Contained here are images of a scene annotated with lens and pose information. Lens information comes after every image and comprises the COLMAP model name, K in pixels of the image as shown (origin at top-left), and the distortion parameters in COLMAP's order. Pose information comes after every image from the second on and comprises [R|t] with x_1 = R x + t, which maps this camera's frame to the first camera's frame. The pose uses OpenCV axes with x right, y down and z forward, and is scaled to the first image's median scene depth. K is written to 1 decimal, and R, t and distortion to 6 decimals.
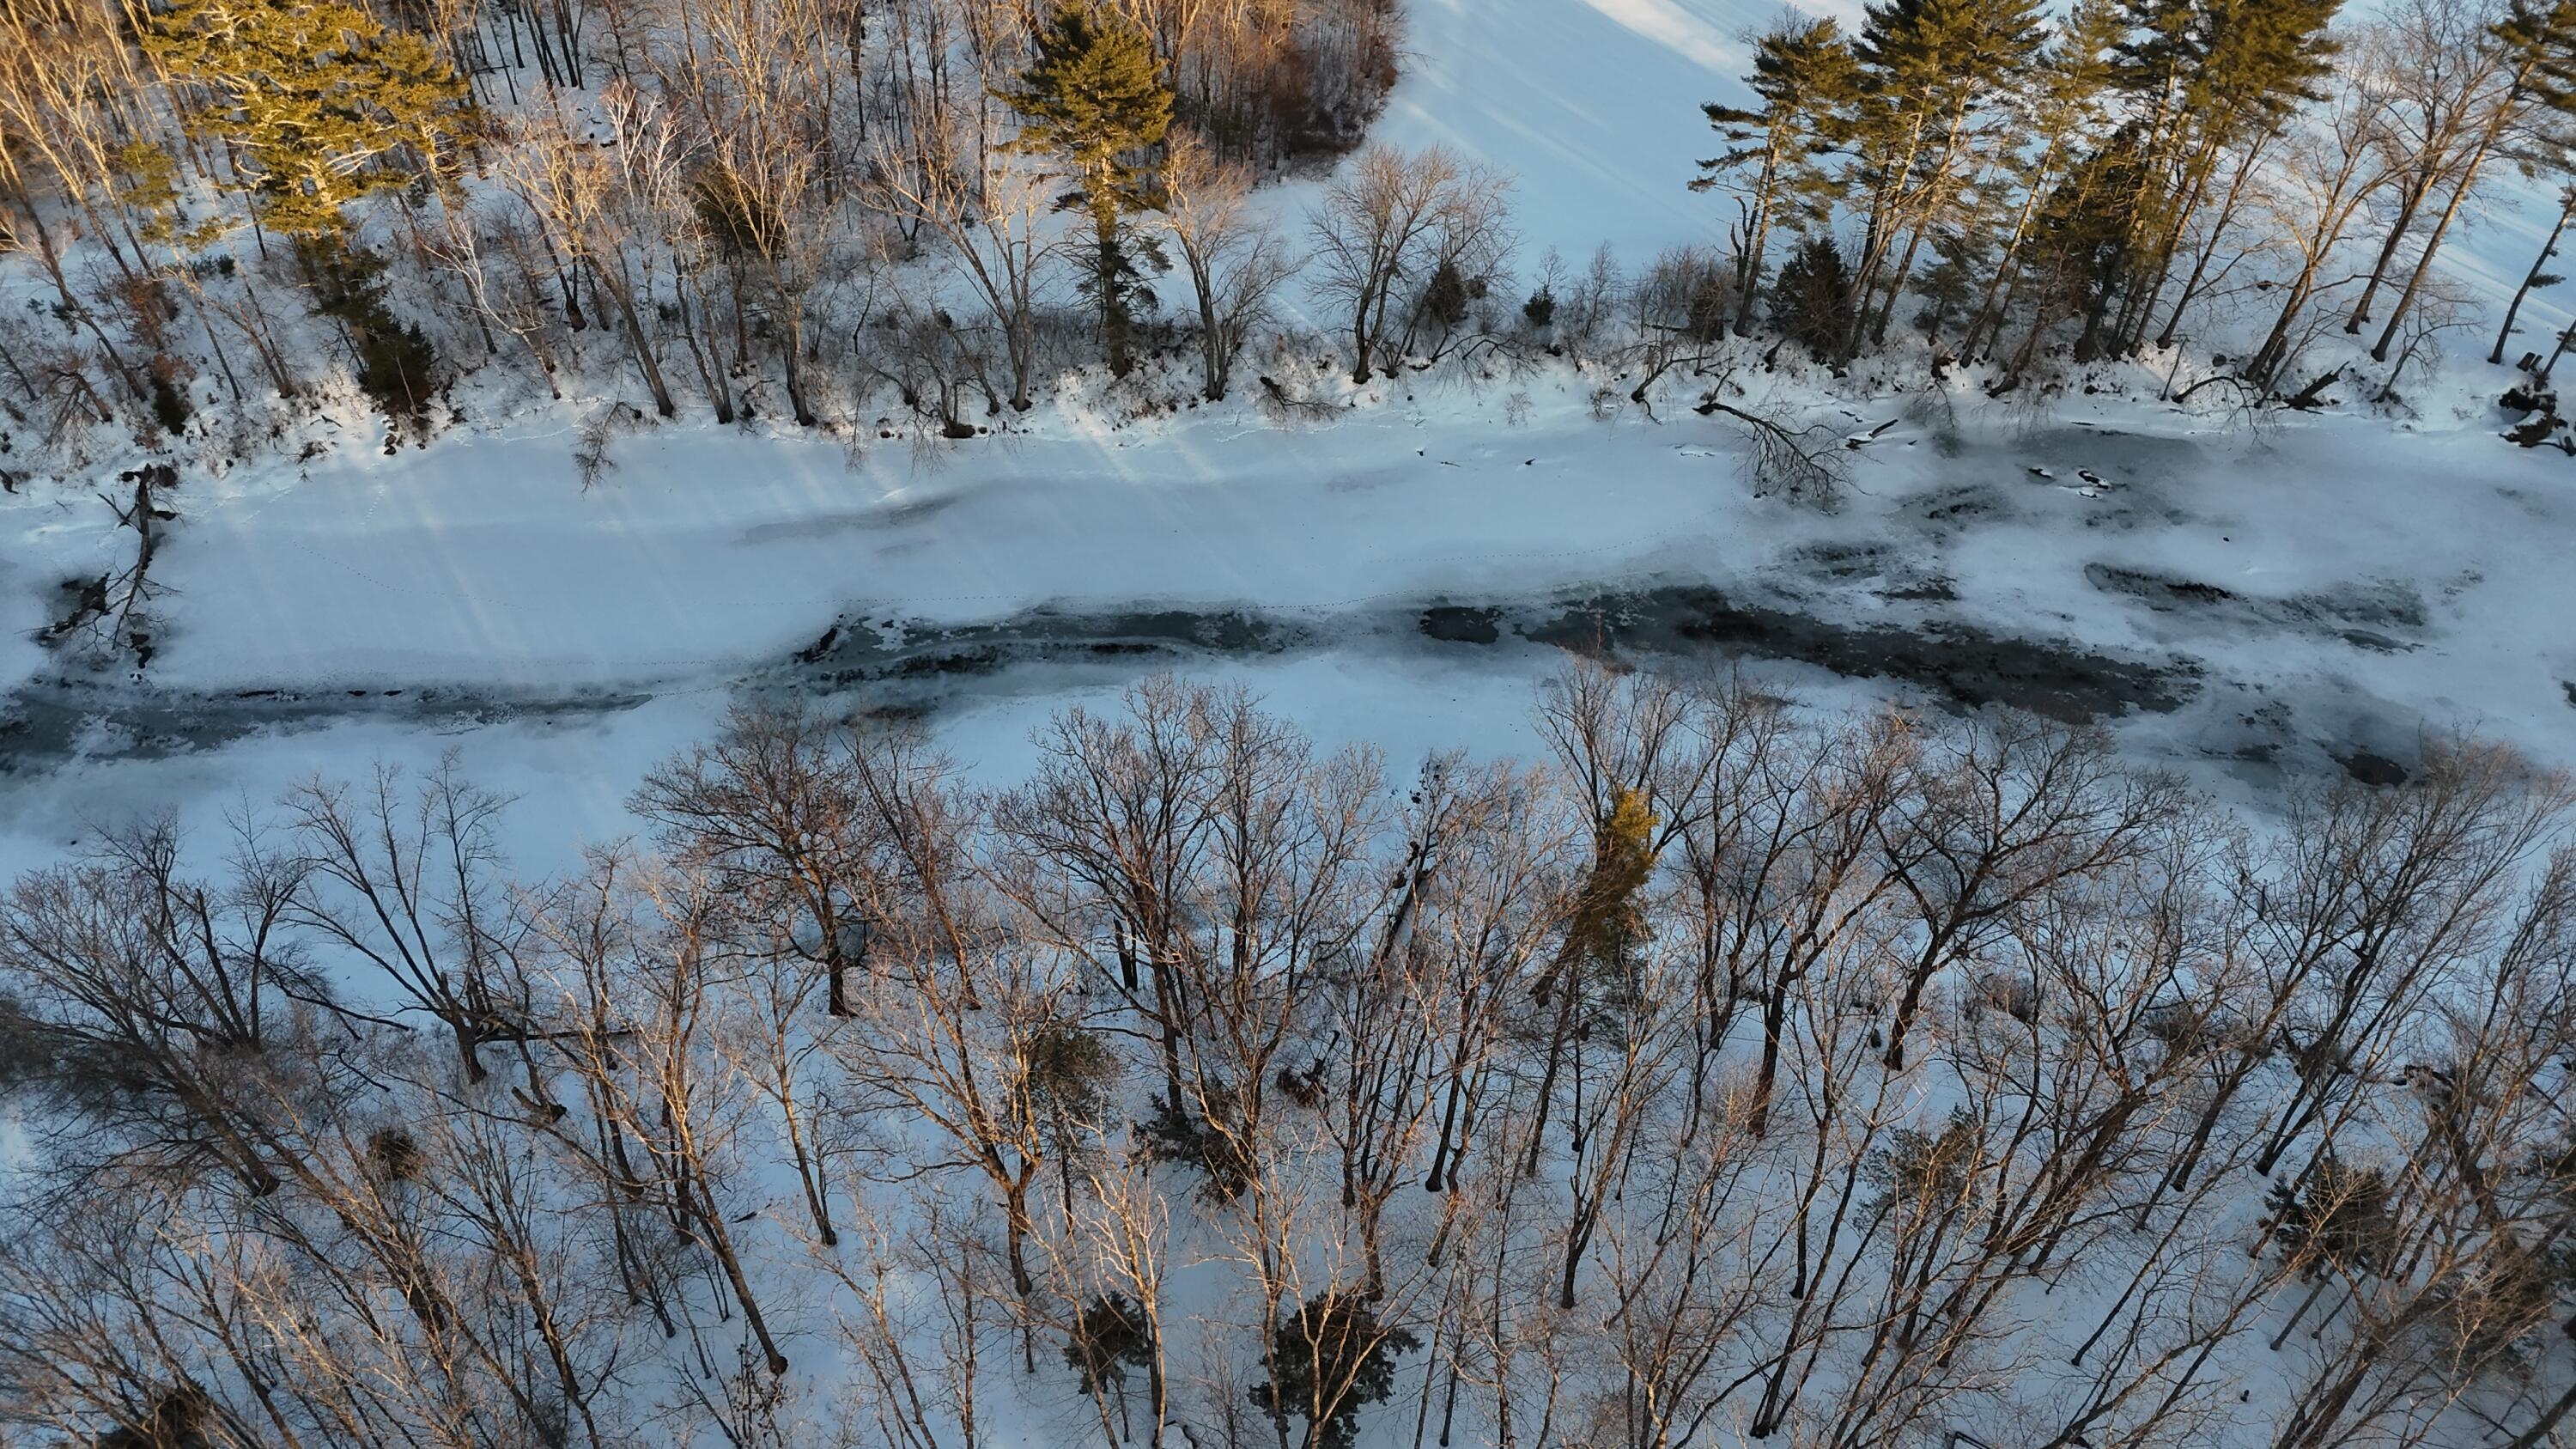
lens RADIAL K [[1906.8, 0, 1288.0], [0, 1906.8, 724.5], [0, 0, 1]] dist [0.087157, -0.085229]
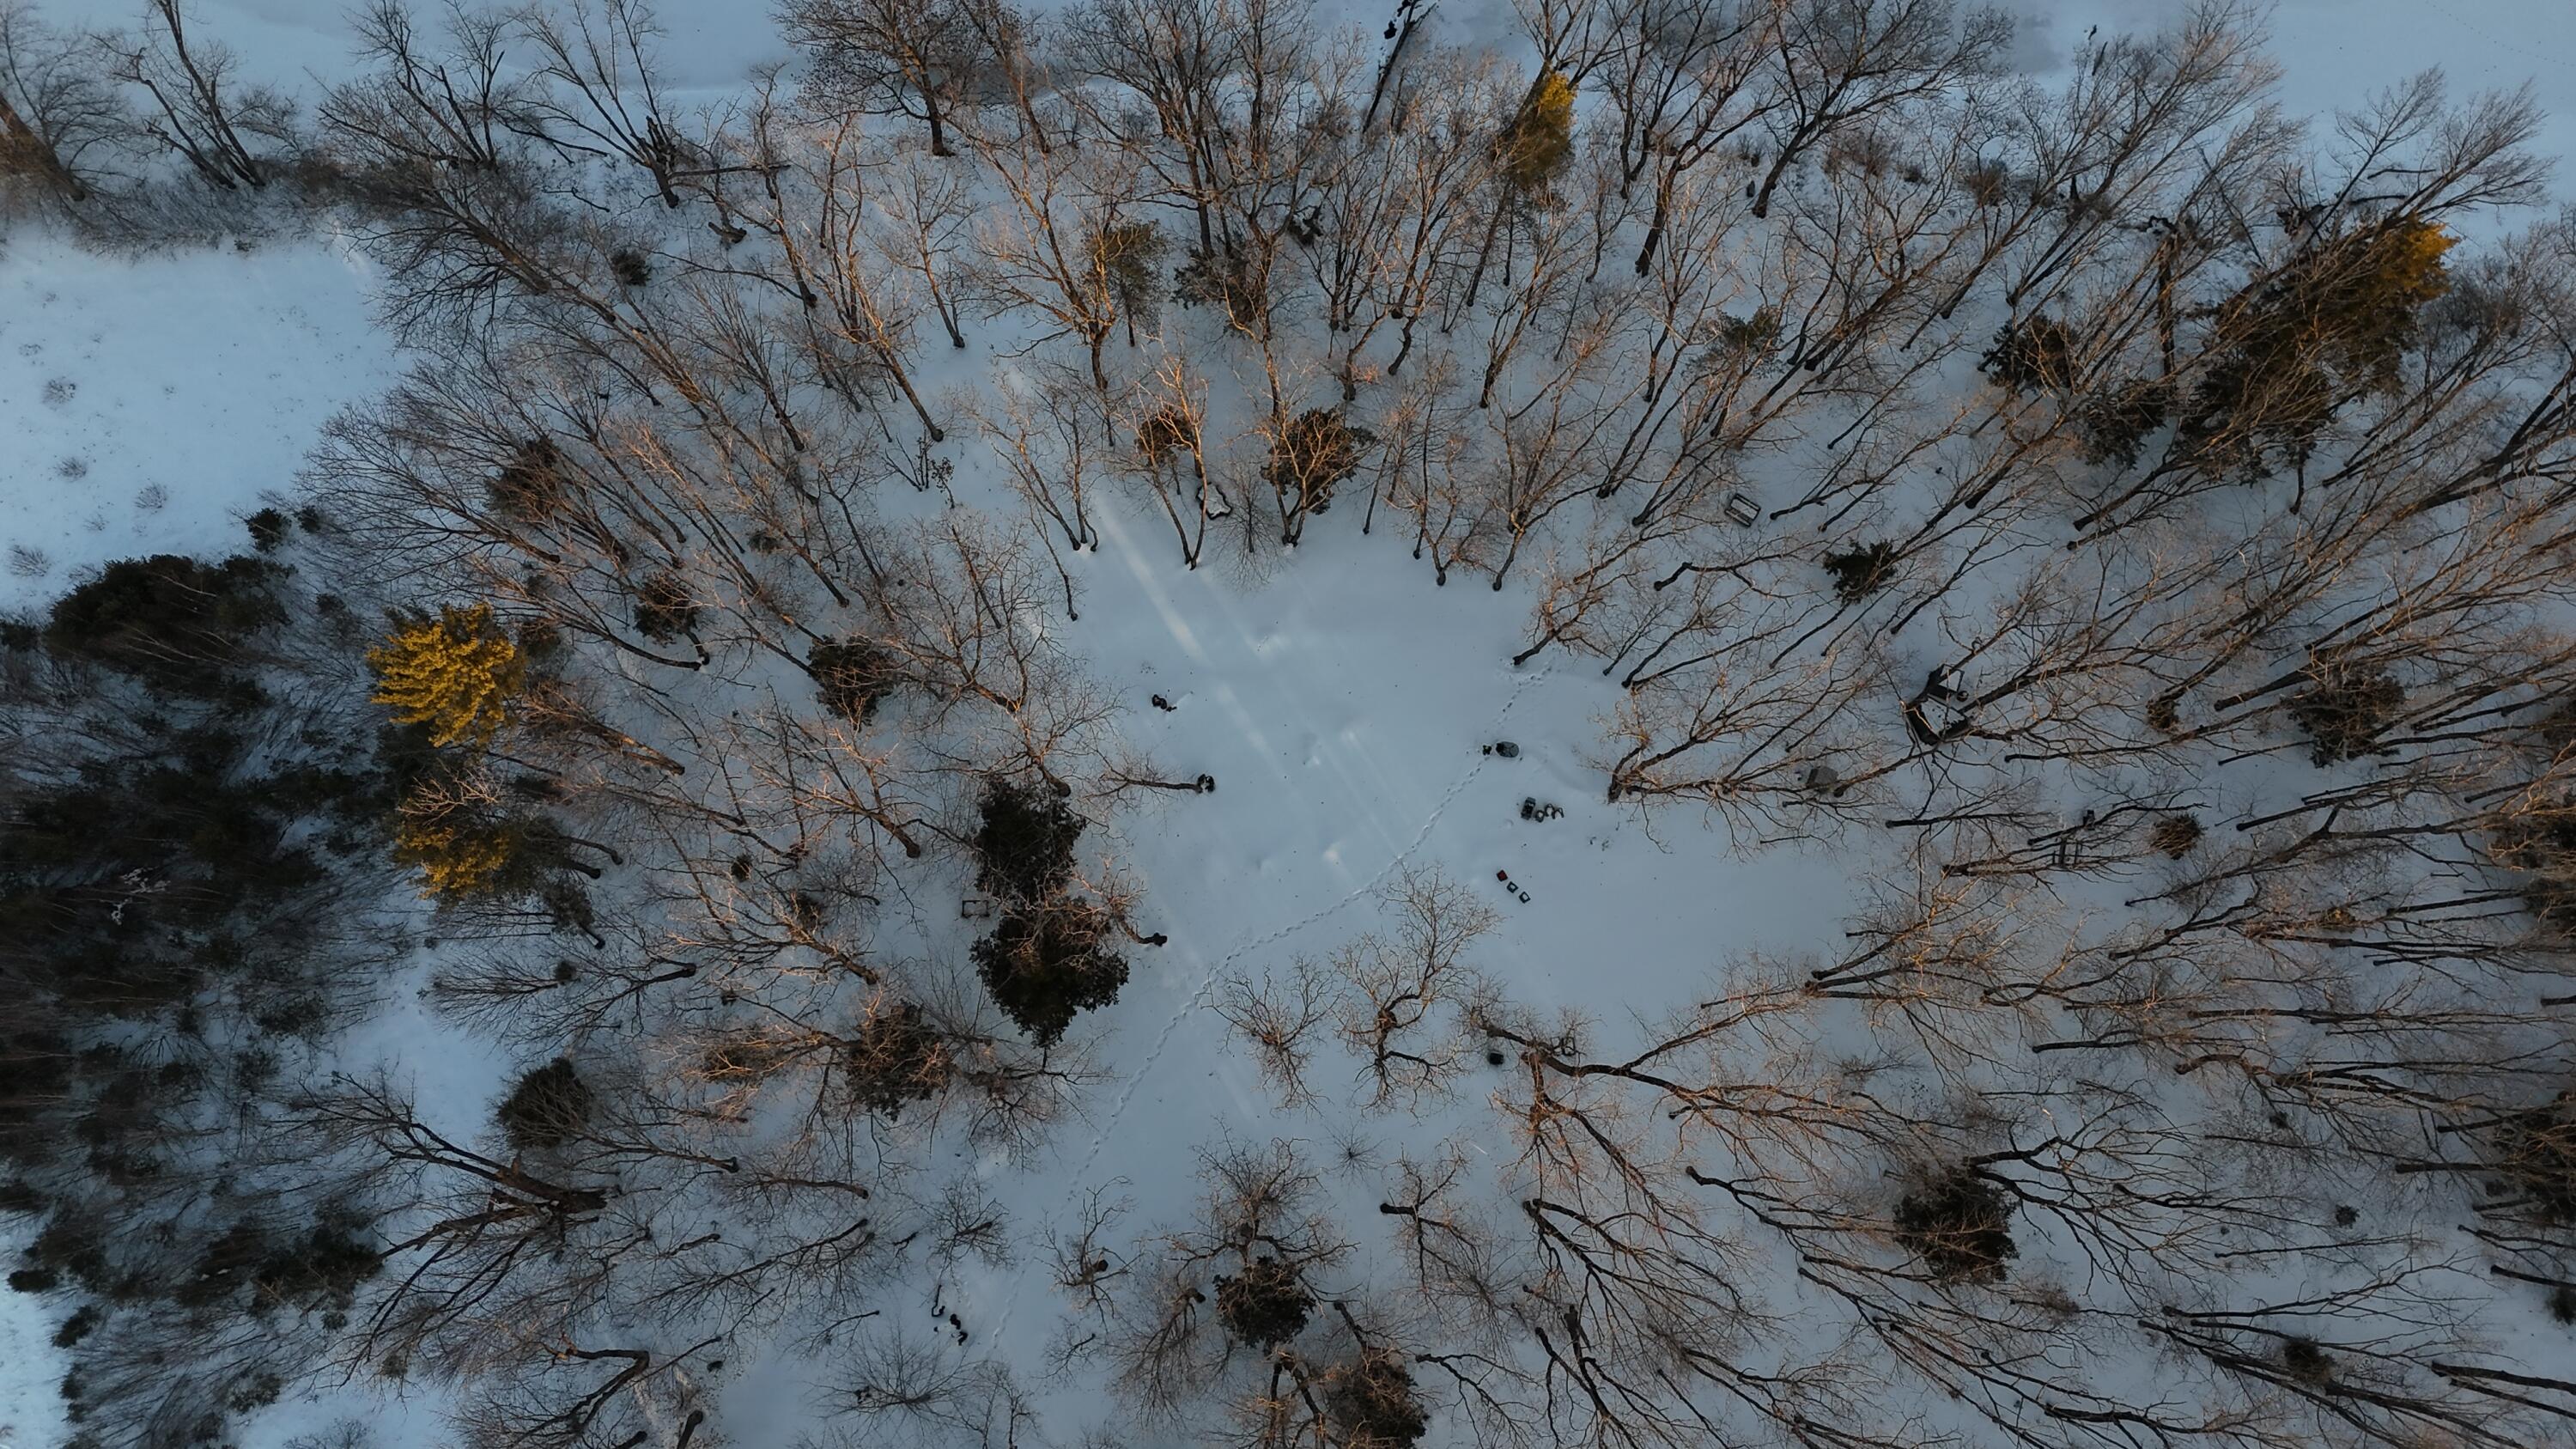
lens RADIAL K [[1906.8, 0, 1288.0], [0, 1906.8, 724.5], [0, 0, 1]] dist [0.087157, -0.085229]
pose [[0.999811, 0.018856, -0.004758, 0.010438], [-0.012985, 0.829441, 0.558443, -0.279879], [0.014476, -0.558275, 0.829529, -0.295976]]
